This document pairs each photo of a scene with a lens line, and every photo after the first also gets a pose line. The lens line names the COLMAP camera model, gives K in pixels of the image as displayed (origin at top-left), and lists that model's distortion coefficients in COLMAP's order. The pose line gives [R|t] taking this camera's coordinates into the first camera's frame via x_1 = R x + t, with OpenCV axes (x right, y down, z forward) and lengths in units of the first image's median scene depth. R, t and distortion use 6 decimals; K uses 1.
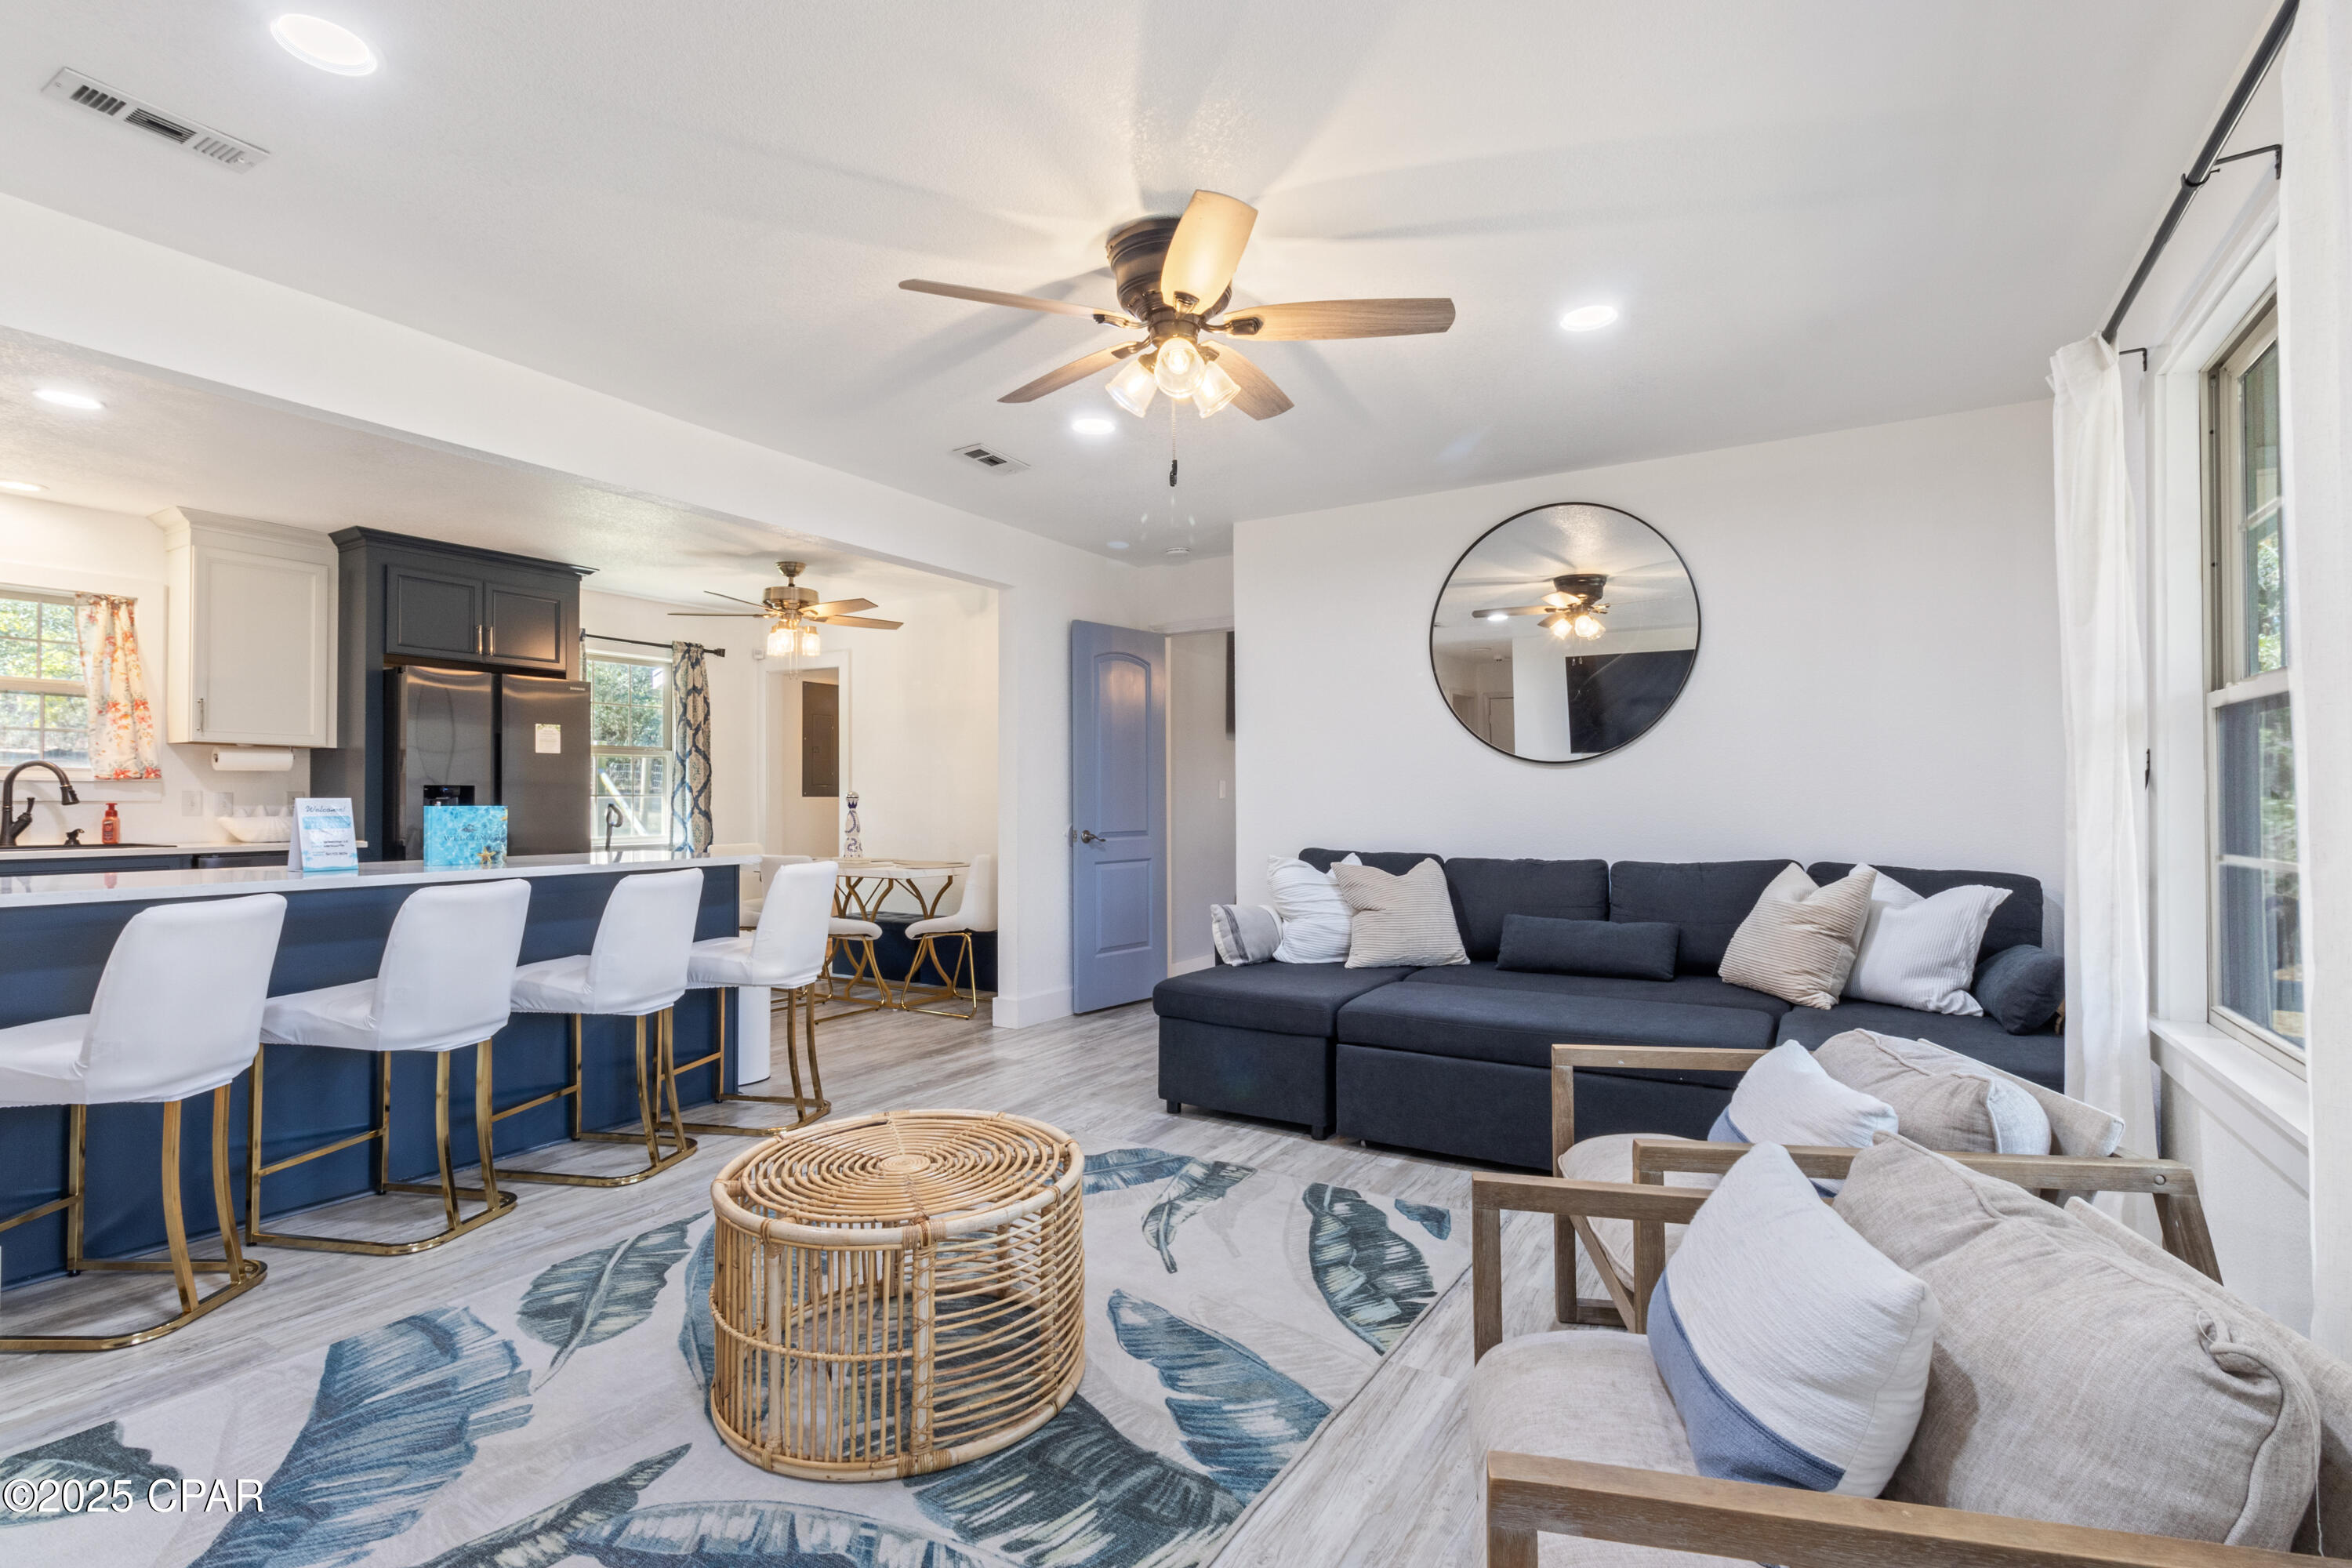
lens RADIAL K [[1086.0, 0, 1177.9], [0, 1086.0, 790.0], [0, 0, 1]] dist [-0.000327, -0.000235]
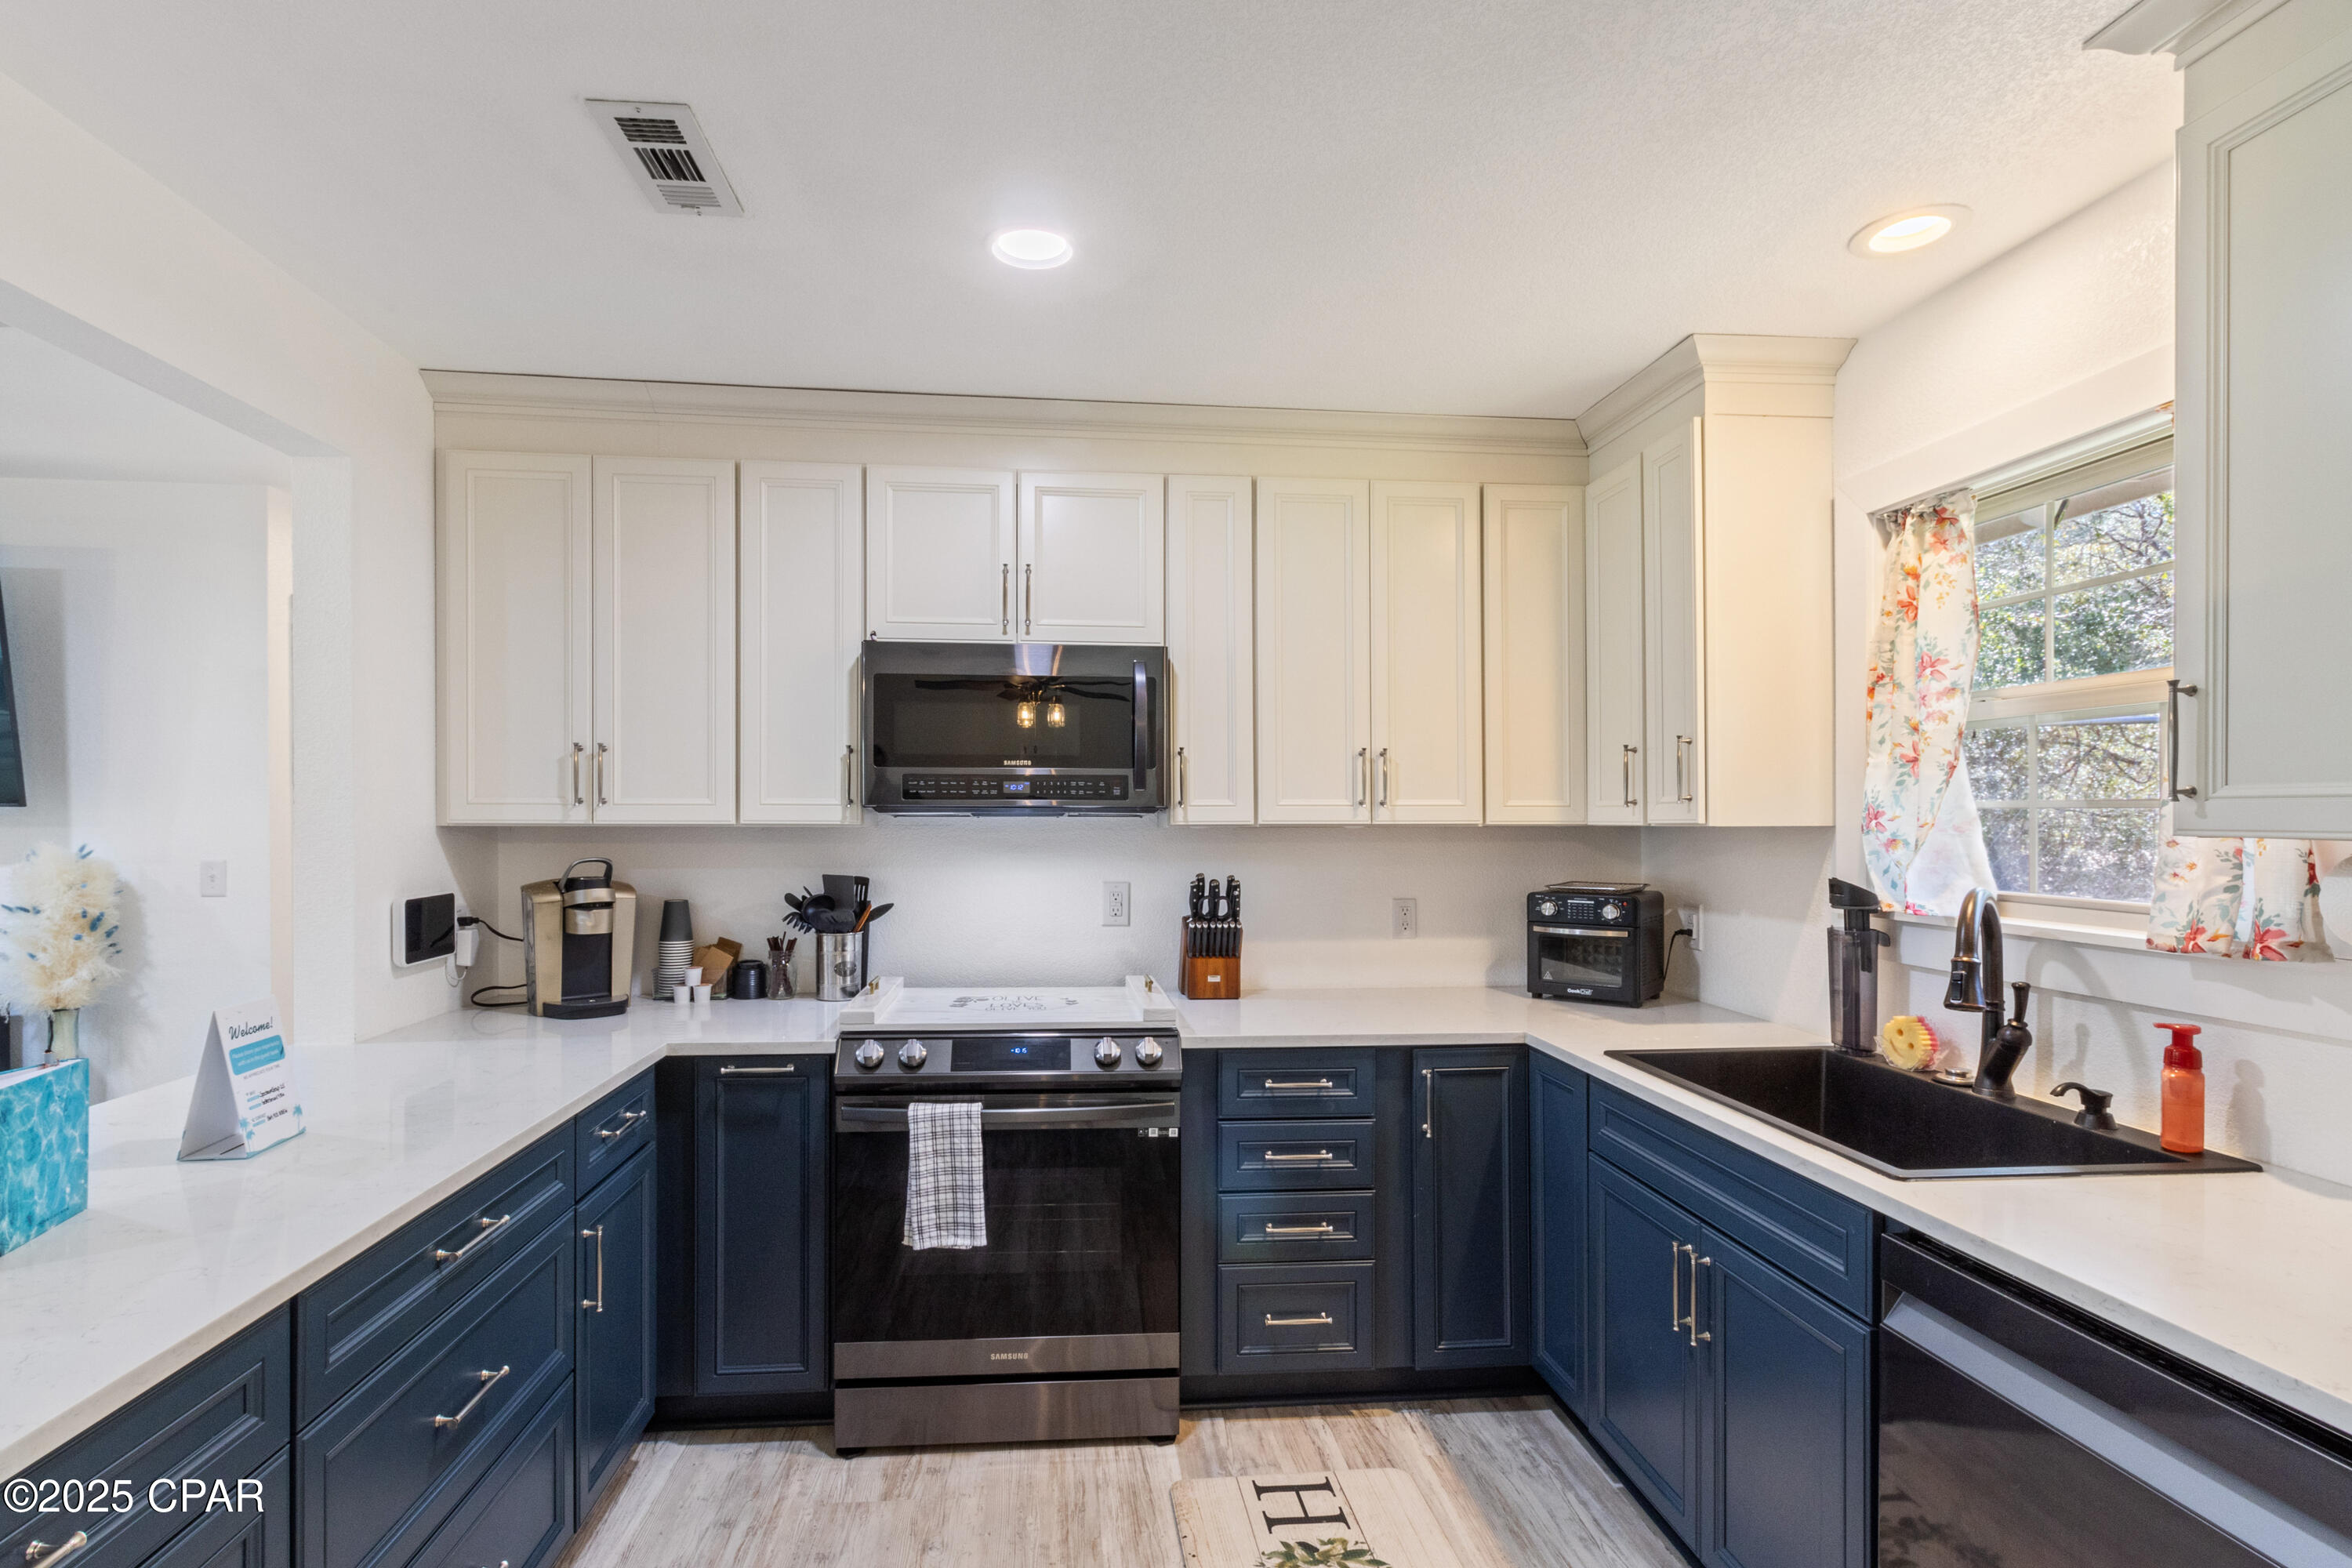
lens RADIAL K [[1133.6, 0, 1149.4], [0, 1133.6, 817.0], [0, 0, 1]] dist [0.001573, 0.000613]
pose [[-0.803421, 0.000101, -0.595412, -0.503490], [0.004244, 0.999976, -0.005557, -0.047271], [0.595396, -0.006991, -0.803402, 1.034875]]
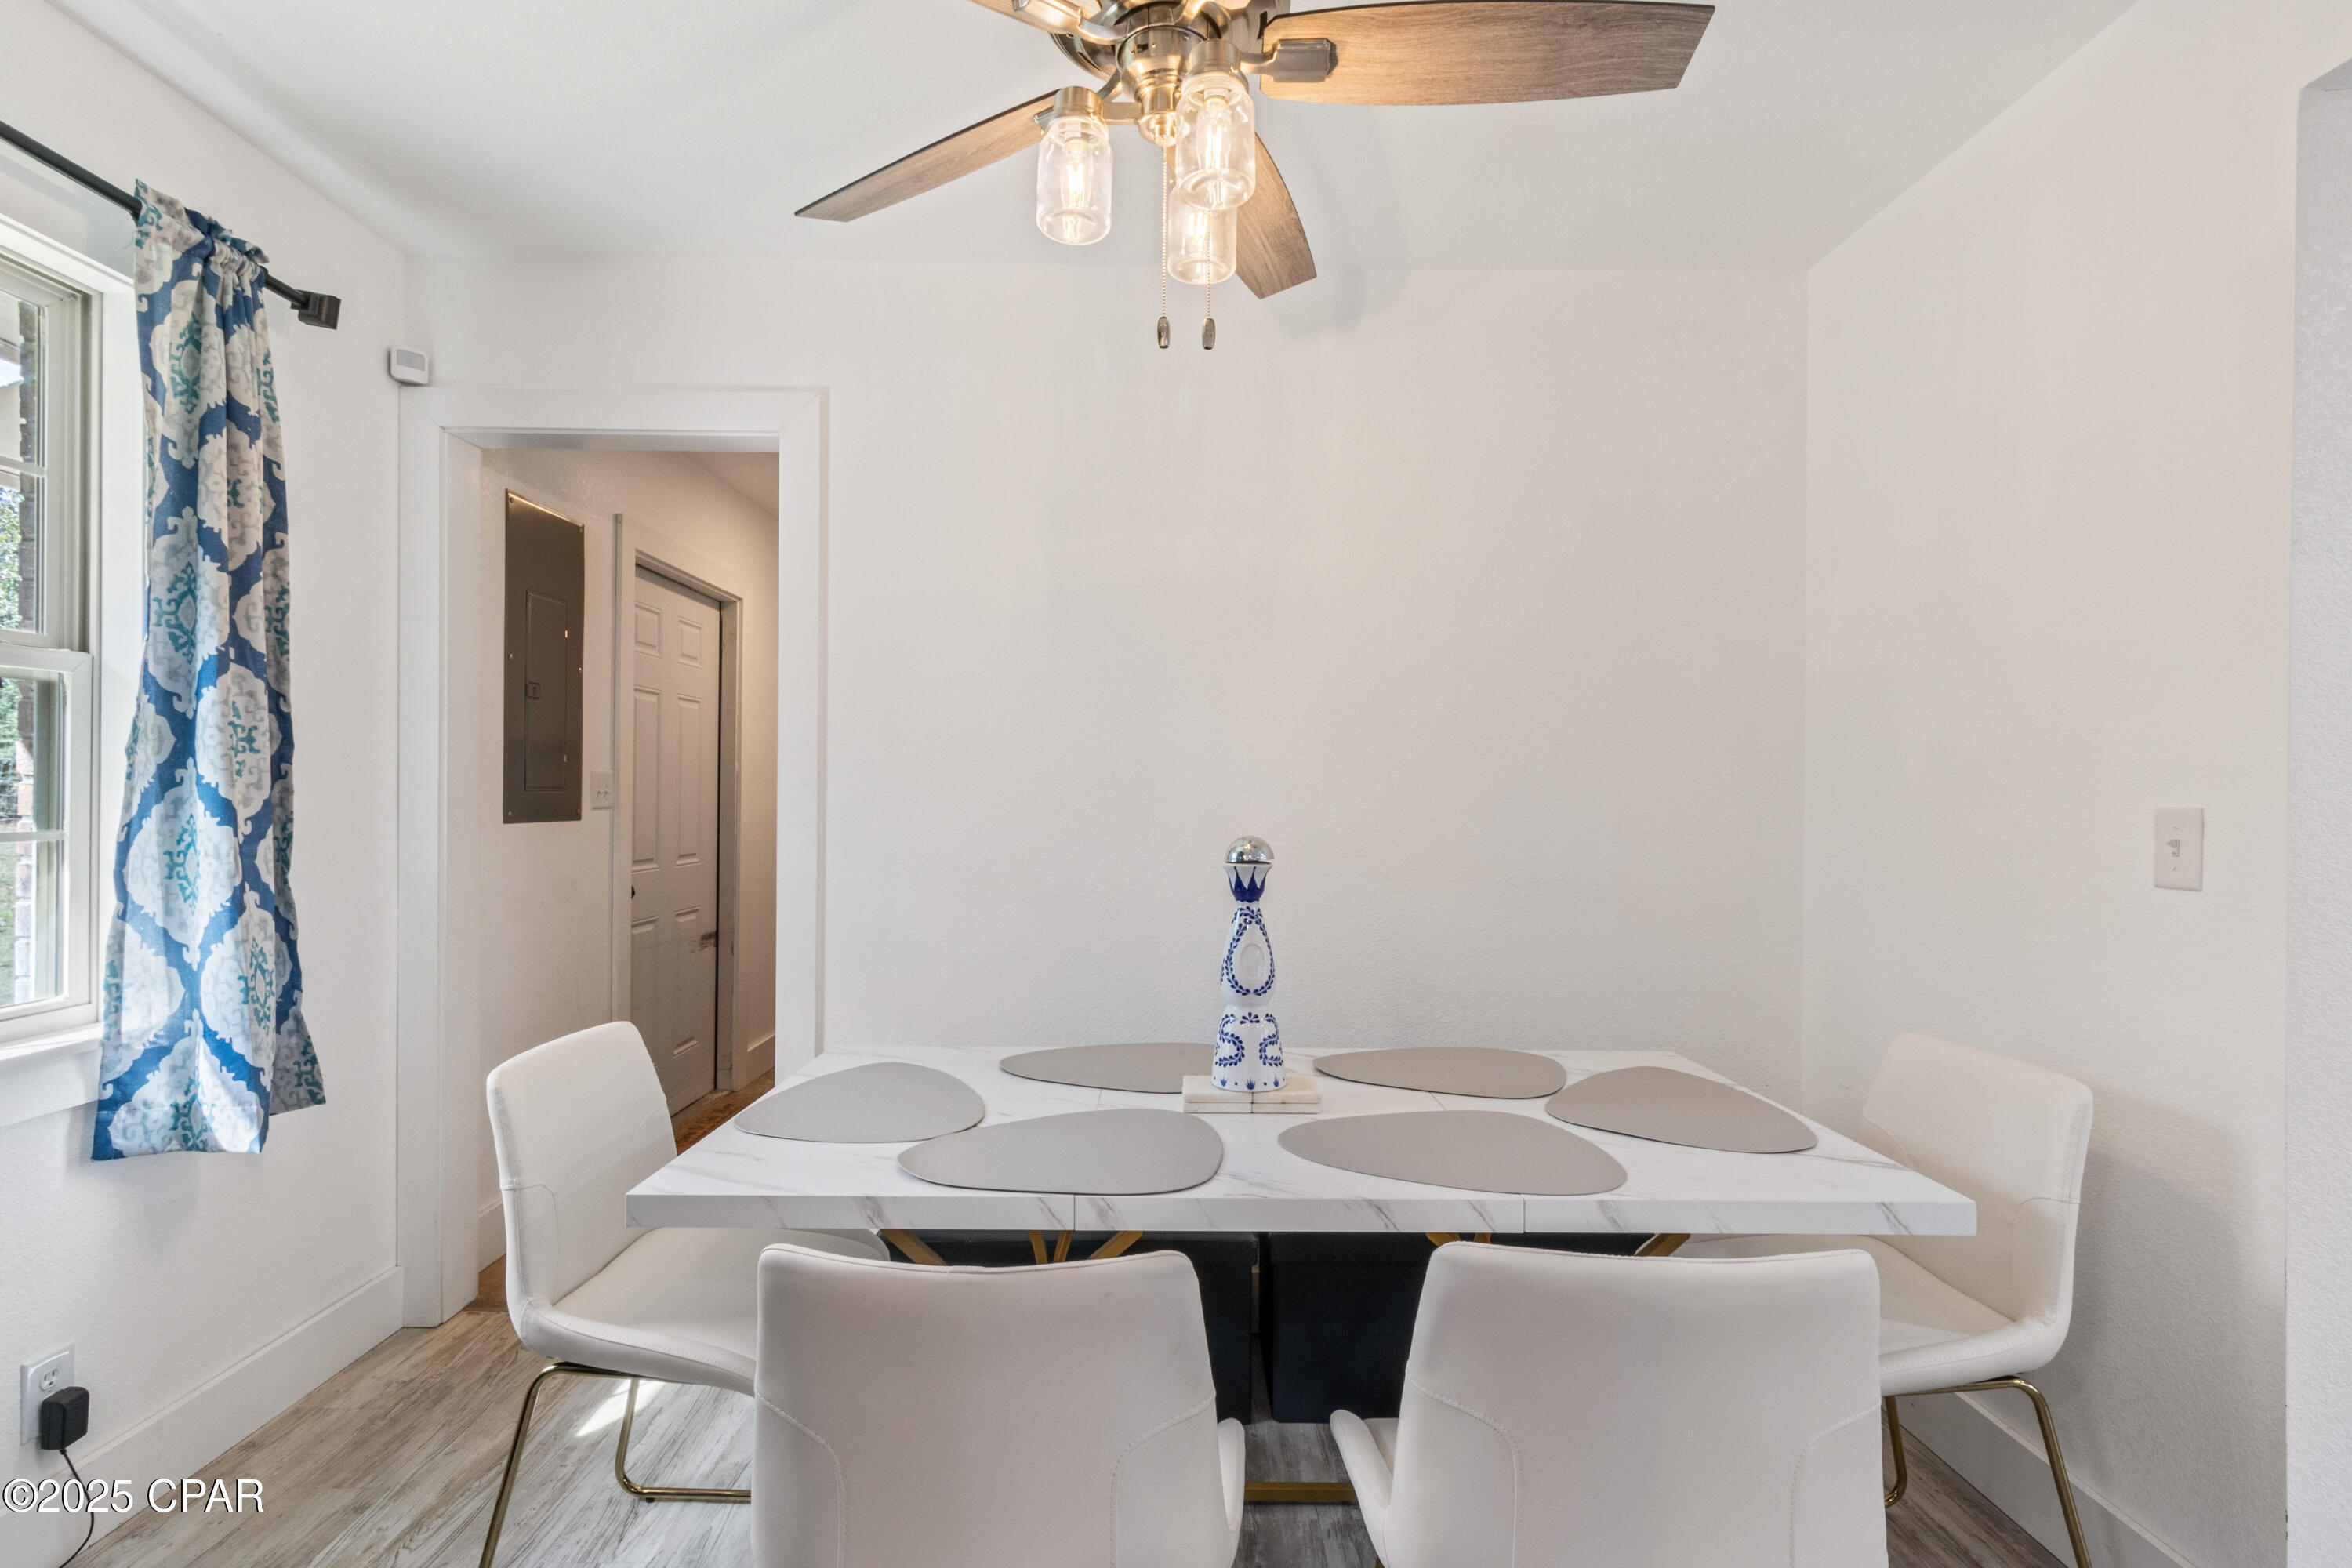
lens RADIAL K [[1104.5, 0, 1206.1], [0, 1104.5, 807.8], [0, 0, 1]] dist [0.002670, 0.000208]
pose [[0.855341, 0.004786, 0.518043, -0.548828], [-0.013825, 0.999812, 0.013590, -0.011945], [-0.517881, -0.018786, 0.855246, 0.944672]]
